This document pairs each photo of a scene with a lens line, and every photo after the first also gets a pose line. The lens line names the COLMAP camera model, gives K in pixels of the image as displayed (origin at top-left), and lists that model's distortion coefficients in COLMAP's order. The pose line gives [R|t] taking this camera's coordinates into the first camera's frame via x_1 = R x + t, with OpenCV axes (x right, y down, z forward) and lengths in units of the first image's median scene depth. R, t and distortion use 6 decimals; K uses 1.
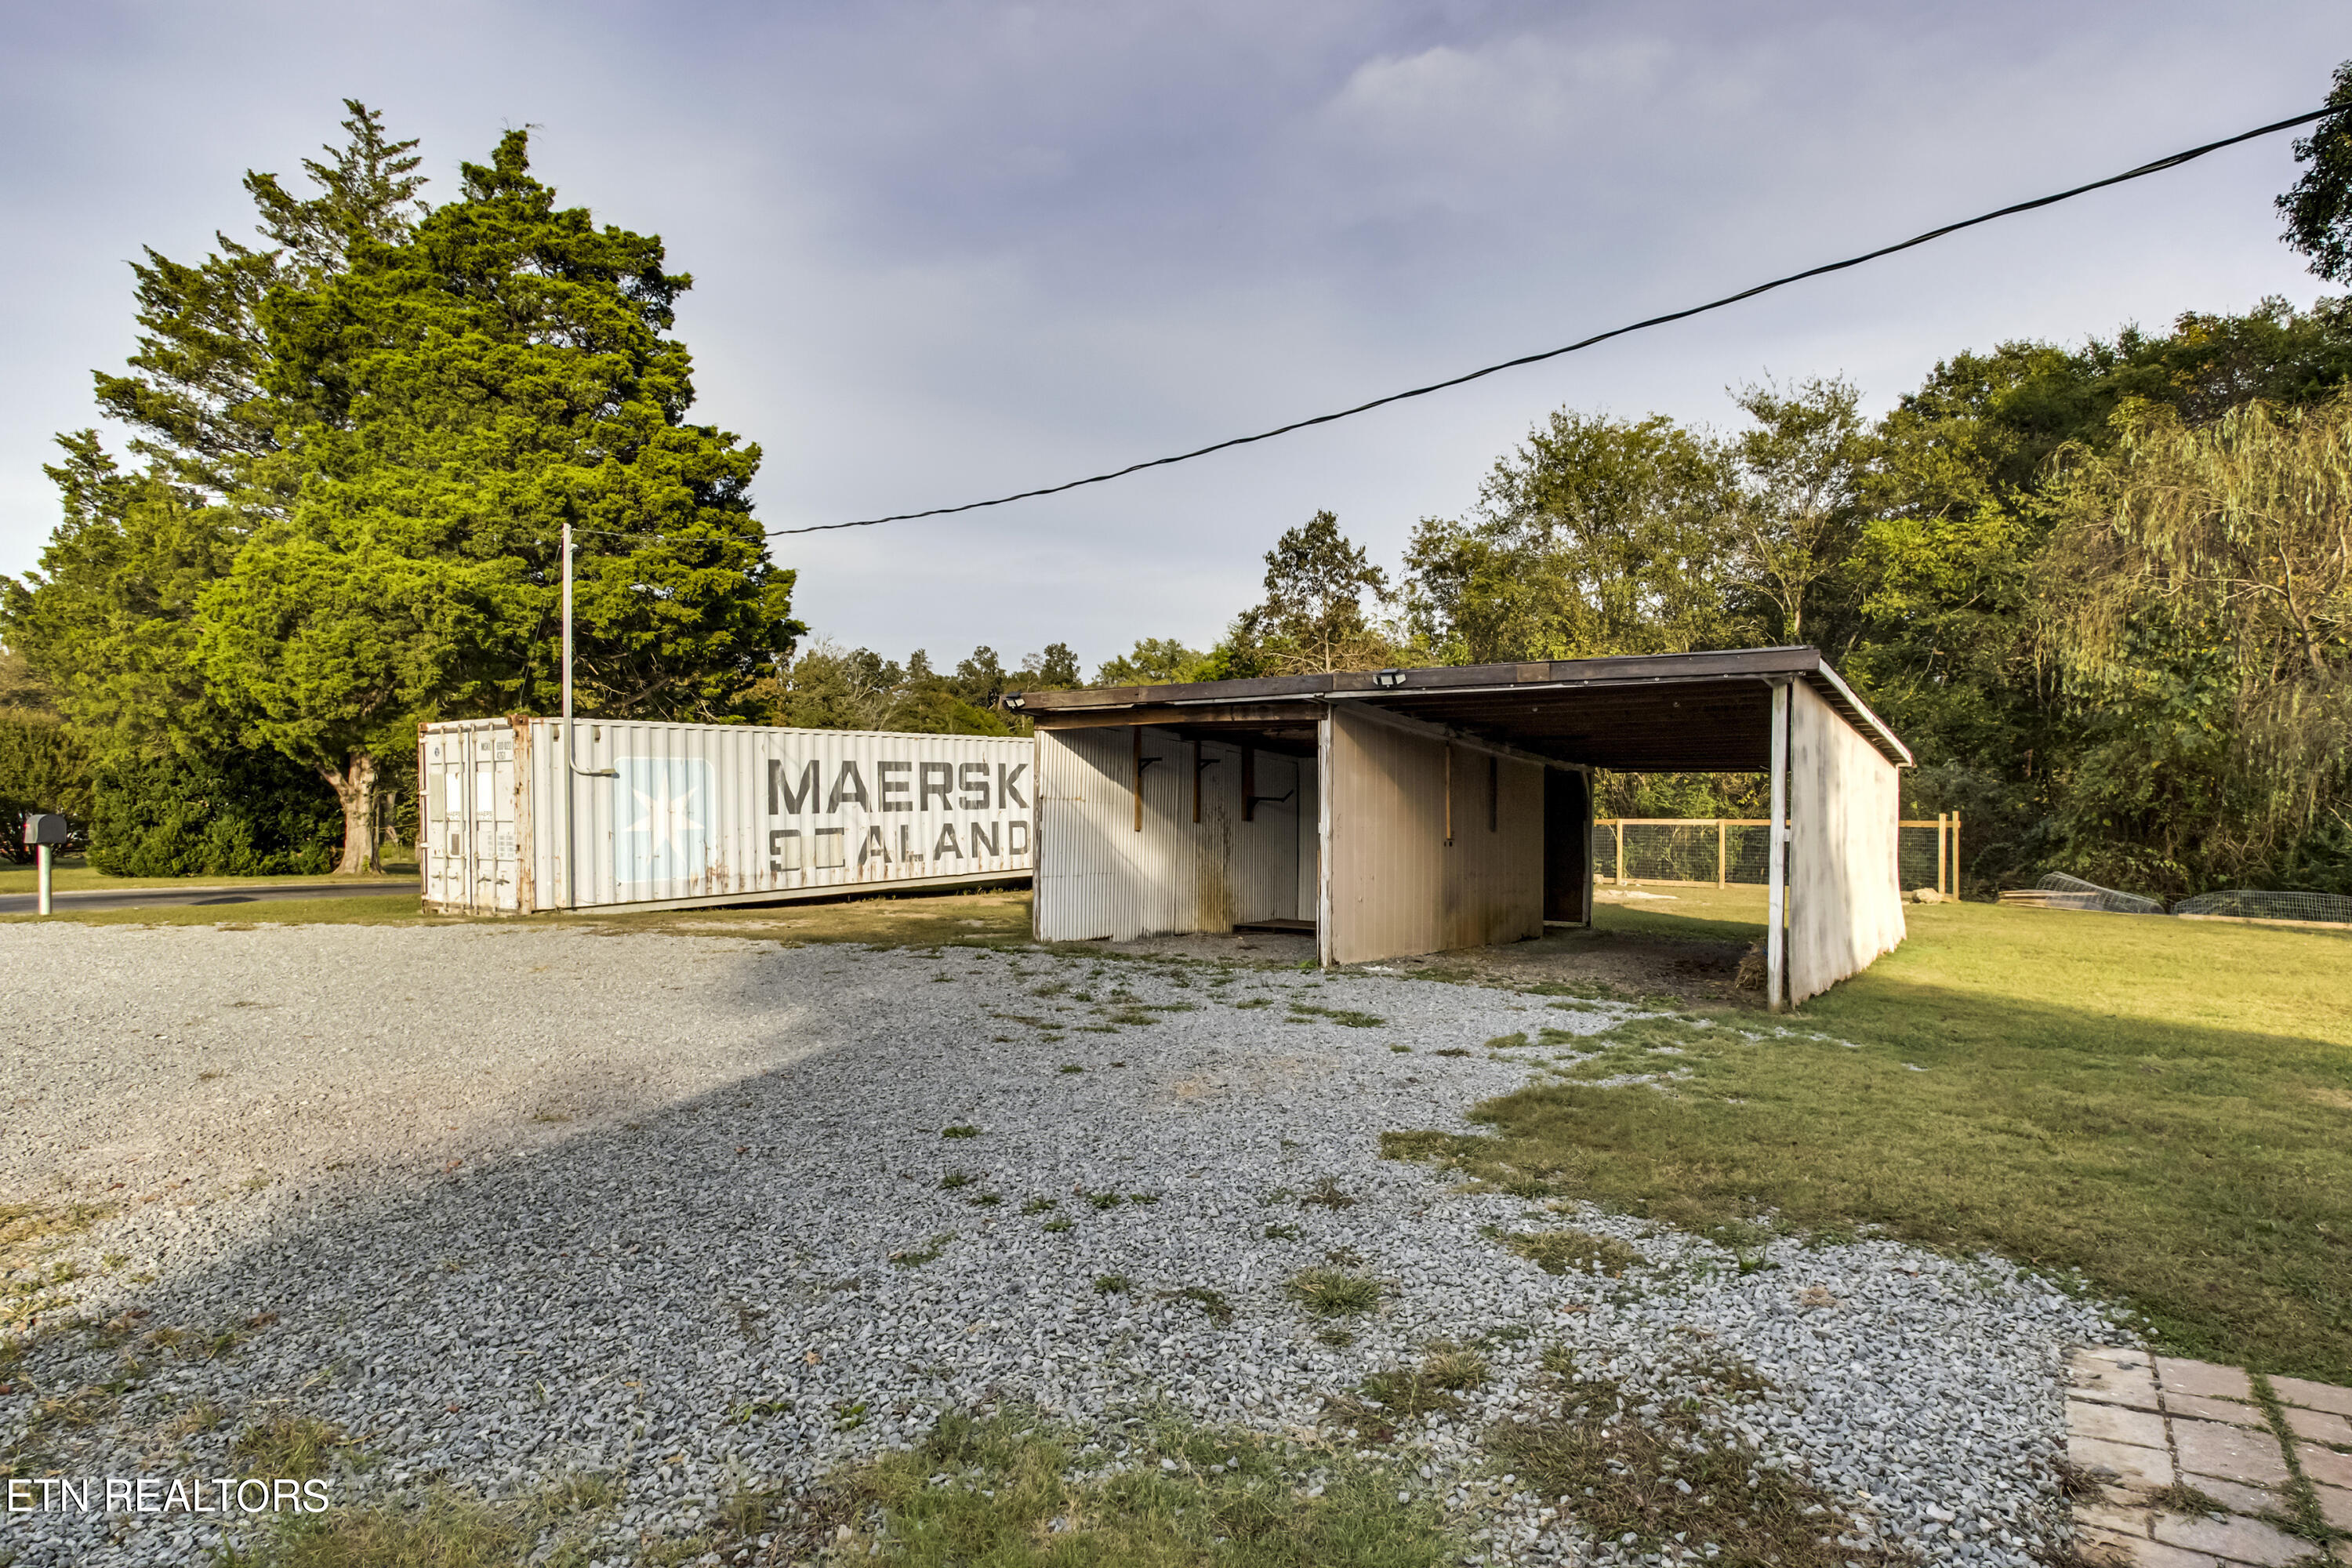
lens RADIAL K [[1130.6, 0, 1173.6], [0, 1130.6, 793.0], [0, 0, 1]] dist [-0.001975, -0.000193]
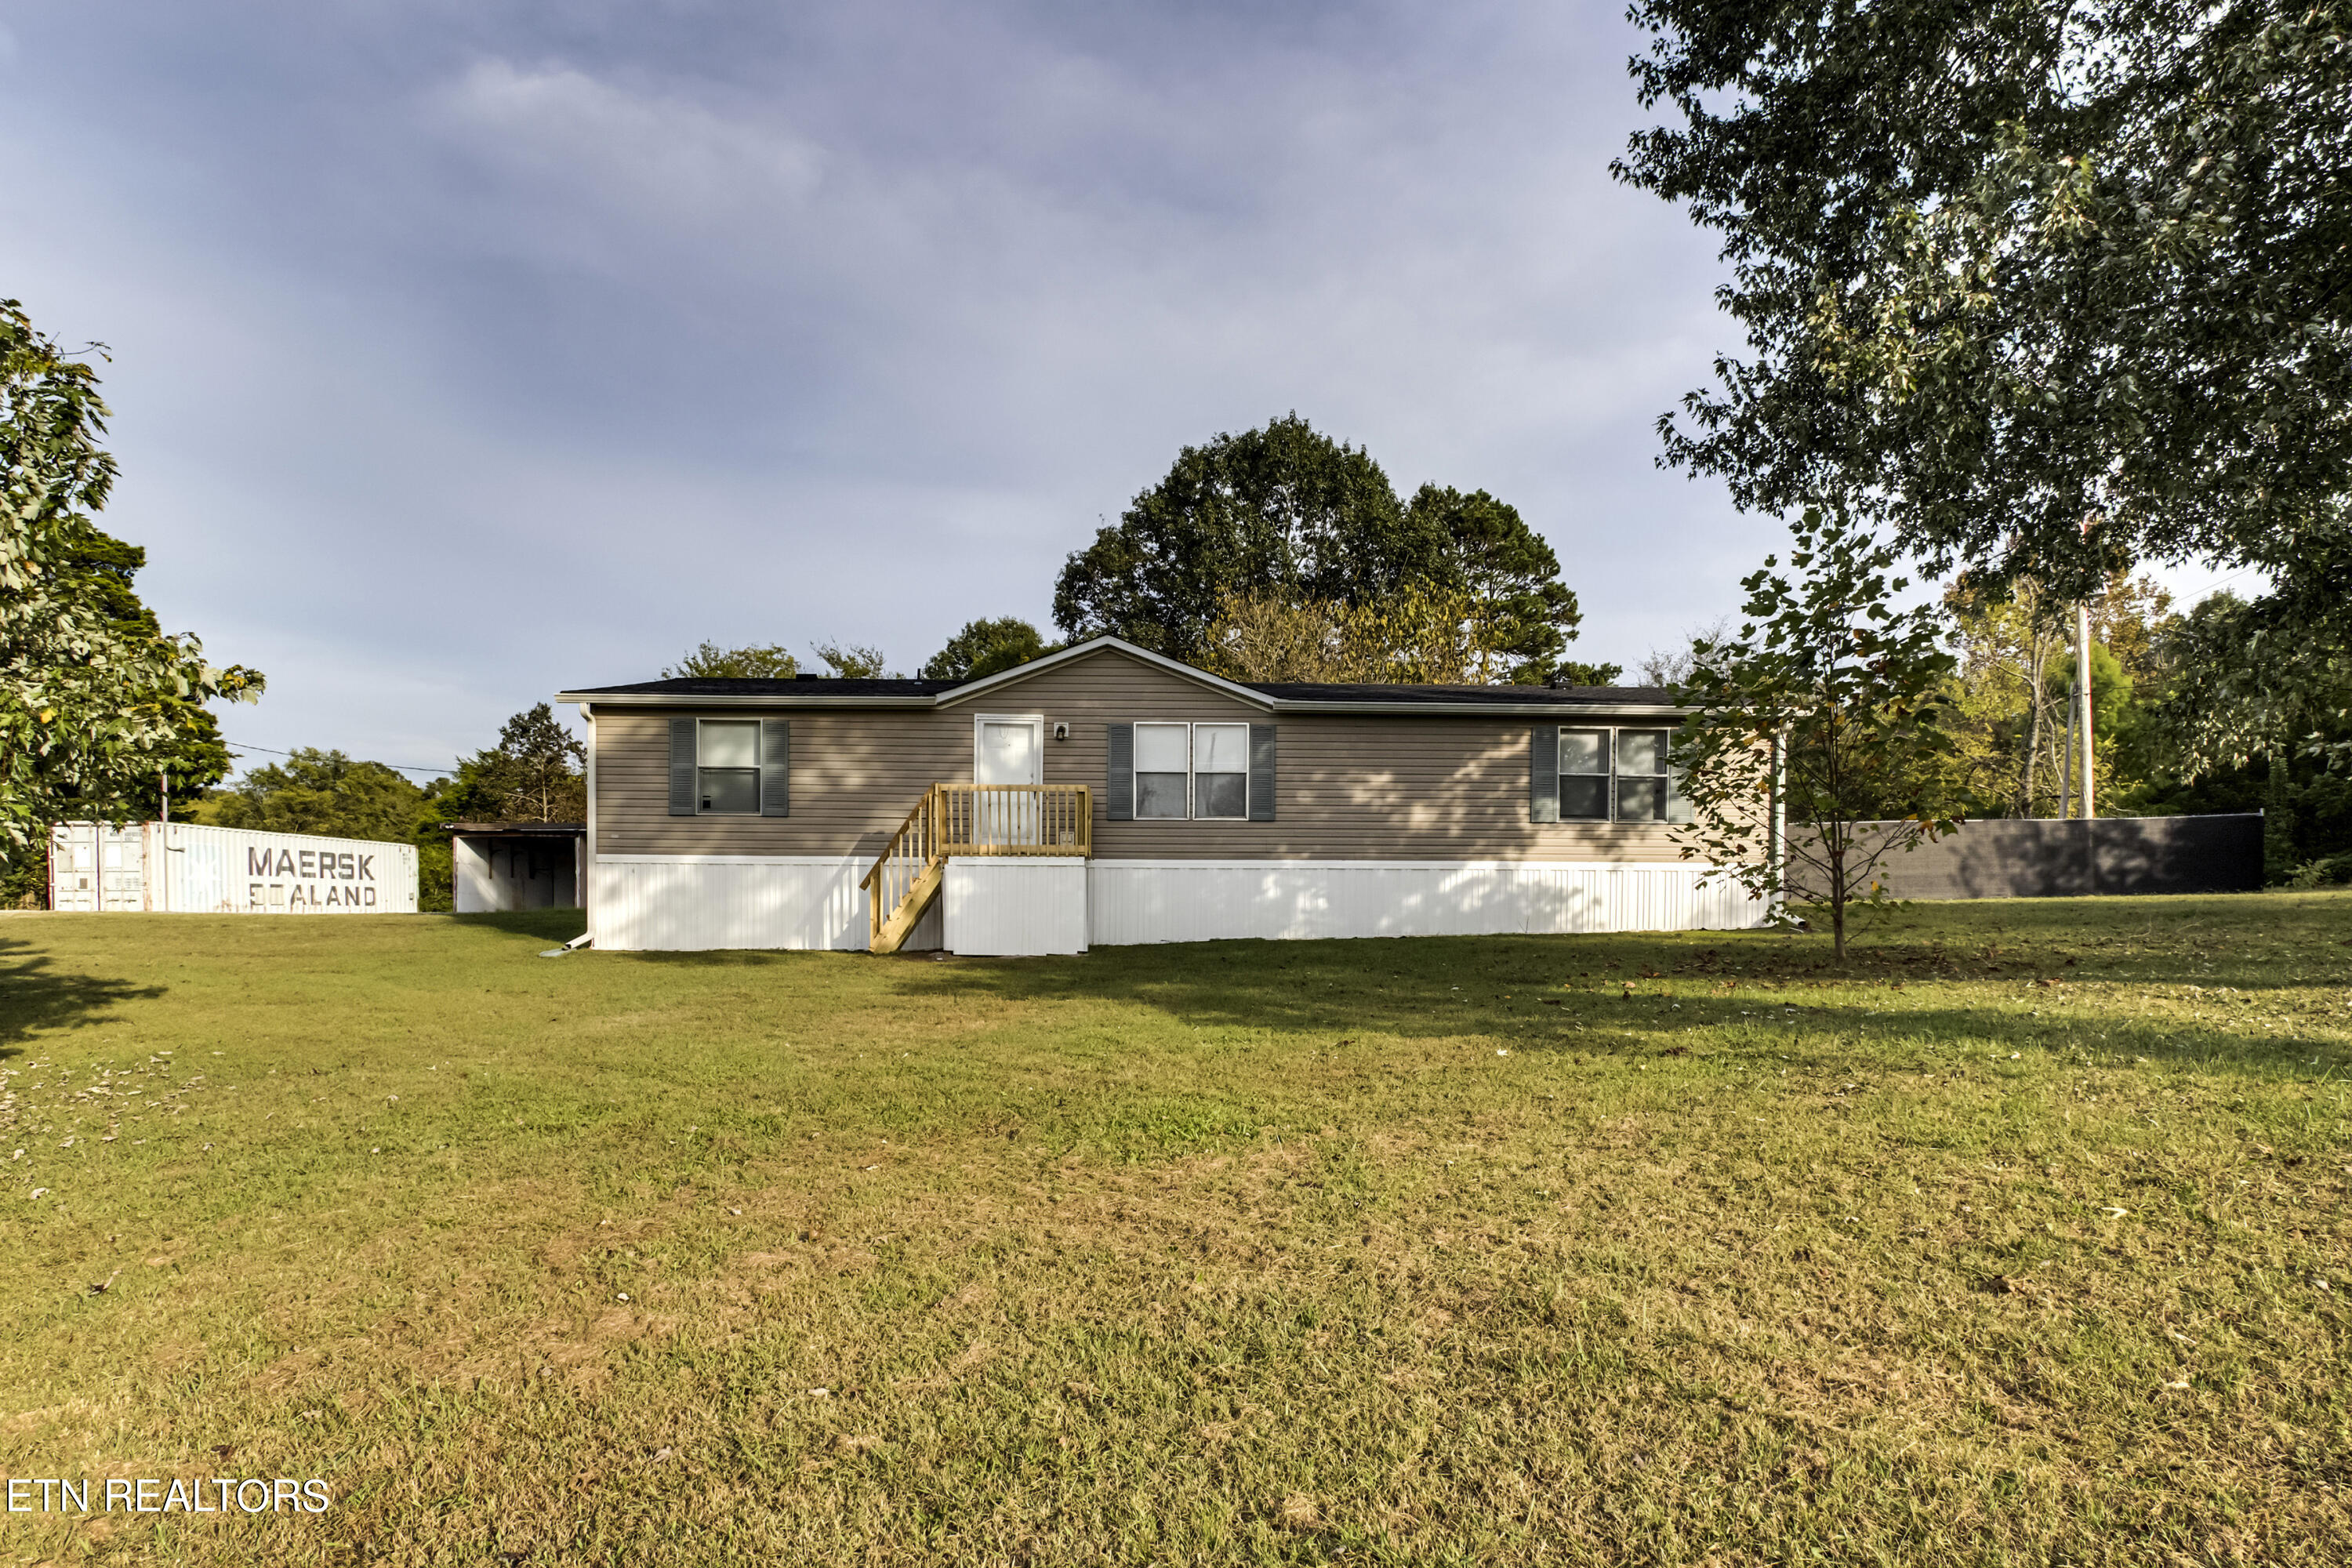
lens RADIAL K [[1130.6, 0, 1126.1], [0, 1130.6, 909.6], [0, 0, 1]] dist [-0.001975, -0.000193]
pose [[0.799431, 0.000122, 0.600758, -0.272311], [0.005682, 0.999954, -0.007764, 0.086951], [-0.600731, 0.009620, 0.799393, -1.240129]]
